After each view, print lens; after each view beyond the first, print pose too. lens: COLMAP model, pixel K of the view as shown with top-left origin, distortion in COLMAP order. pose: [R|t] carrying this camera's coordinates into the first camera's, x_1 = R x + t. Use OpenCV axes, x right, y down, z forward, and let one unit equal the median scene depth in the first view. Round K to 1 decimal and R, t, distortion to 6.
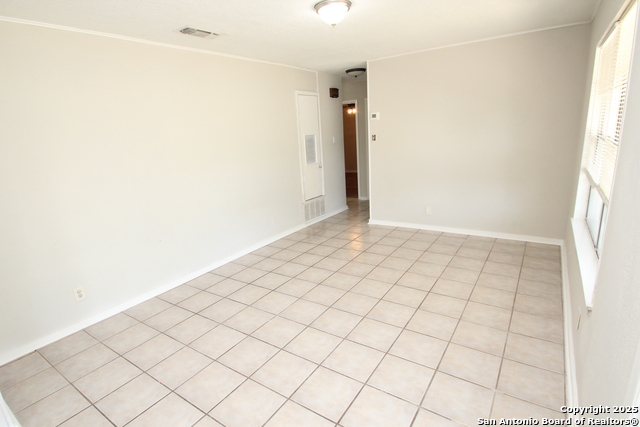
lens RADIAL K [[323.4, 0, 317.8], [0, 323.4, 213.1], [0, 0, 1]] dist [-0.007107, -0.007451]
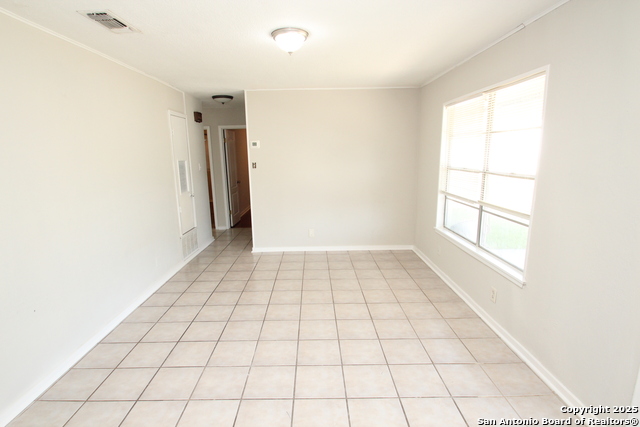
lens RADIAL K [[323.4, 0, 306.9], [0, 323.4, 211.2], [0, 0, 1]] dist [-0.007107, -0.007451]
pose [[0.830100, -0.048561, 0.555496, -0.328196], [0.101190, 0.992779, -0.064424, -0.014224], [-0.548356, 0.109688, 0.829020, 0.121553]]
